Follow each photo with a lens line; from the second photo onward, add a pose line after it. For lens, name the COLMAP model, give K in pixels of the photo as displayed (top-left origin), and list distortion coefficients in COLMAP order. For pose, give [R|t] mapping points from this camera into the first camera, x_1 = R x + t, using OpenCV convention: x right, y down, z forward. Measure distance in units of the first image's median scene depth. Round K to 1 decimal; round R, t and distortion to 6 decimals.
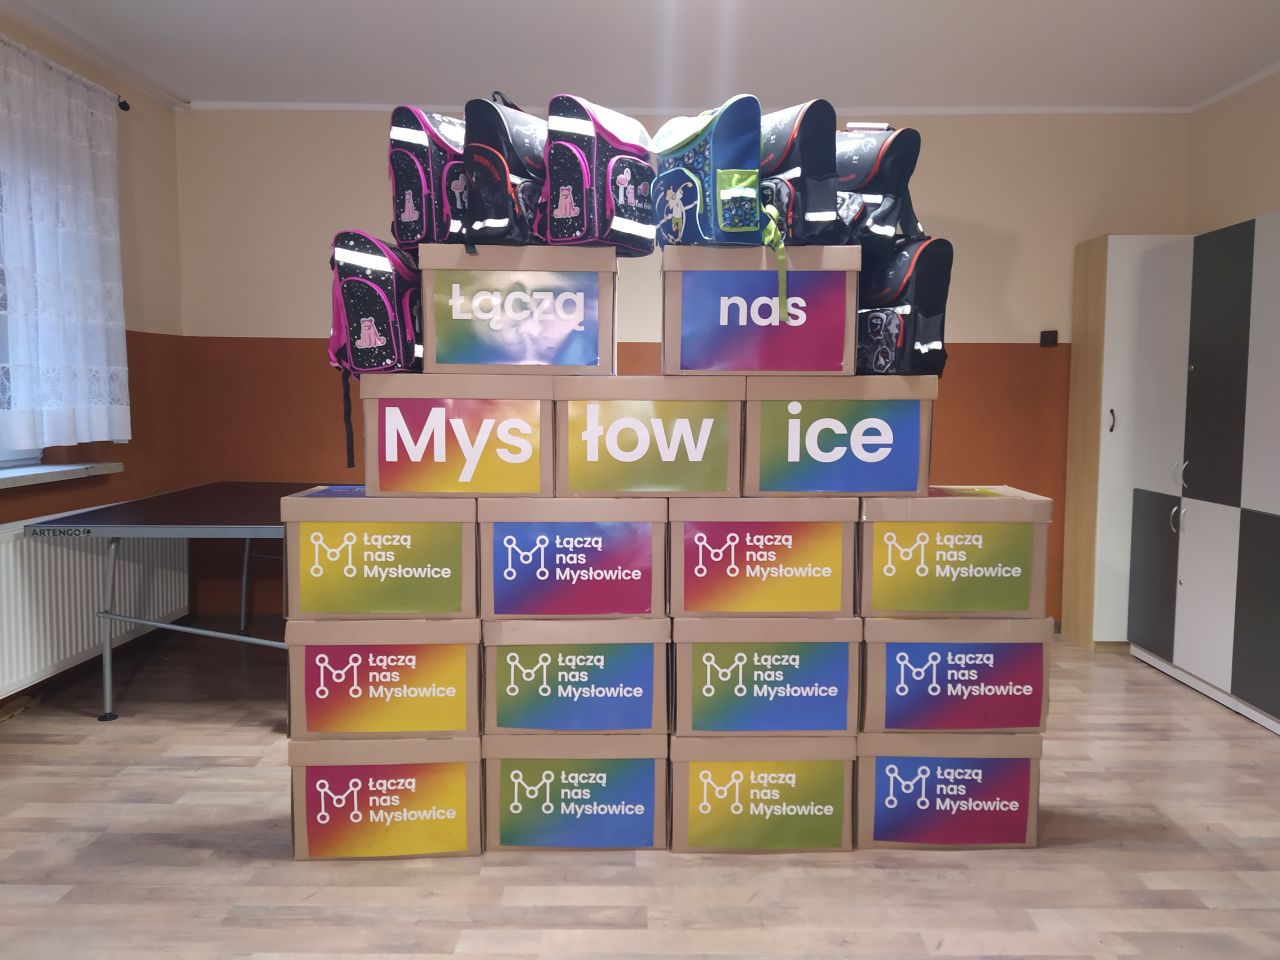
lens RADIAL K [[1004.0, 0, 639.6], [0, 1004.0, 480.3], [0, 0, 1]] dist [0.115213, -0.008355]
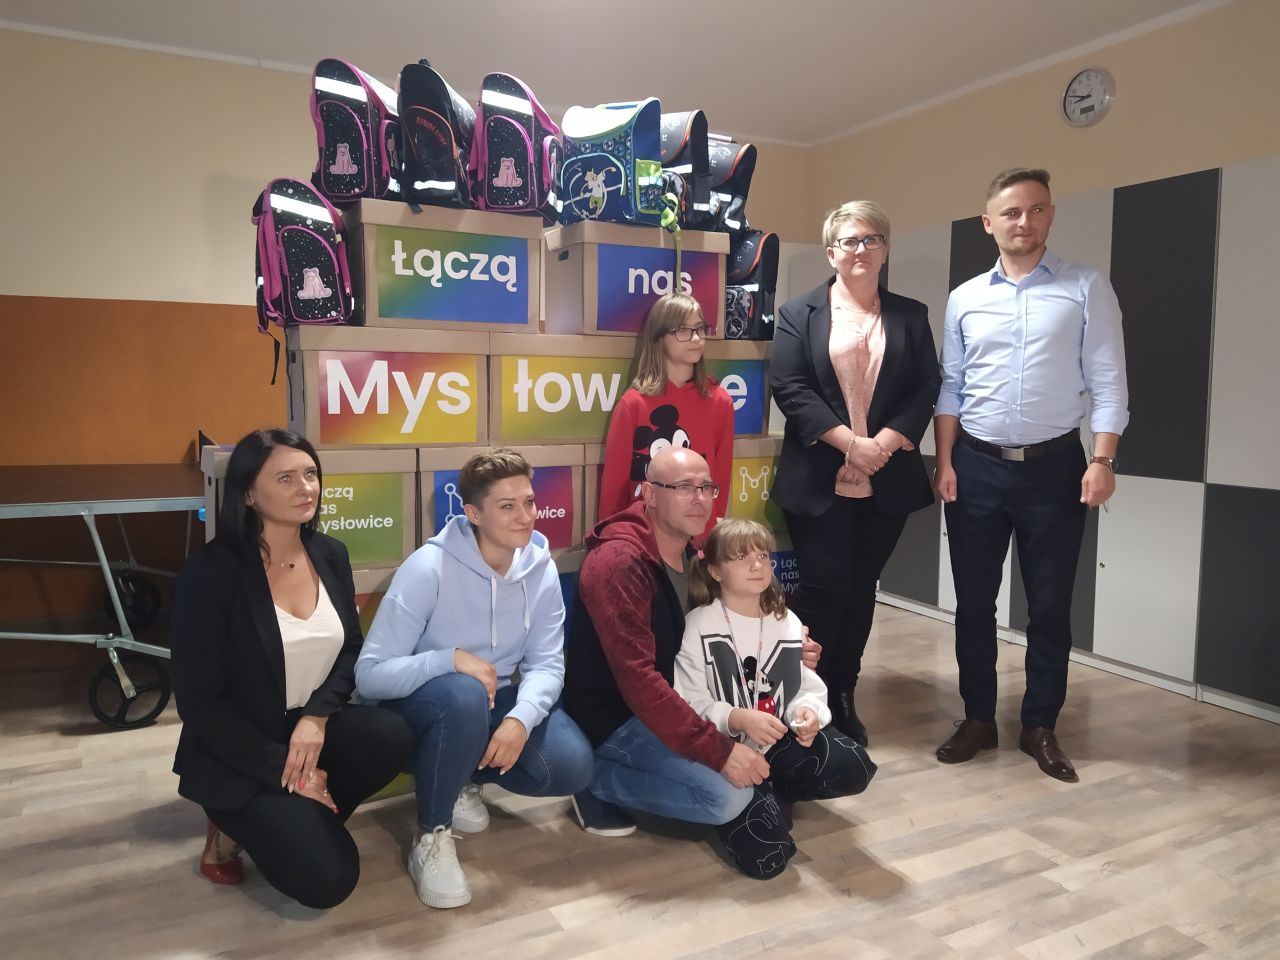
lens RADIAL K [[1004.0, 0, 635.1], [0, 1004.0, 476.5], [0, 0, 1]] dist [0.115213, -0.008355]
pose [[0.877907, -0.041427, 0.477036, -0.473506], [0.039007, 0.999127, 0.014981, 0.040658], [-0.477240, 0.005455, 0.878756, -0.026433]]
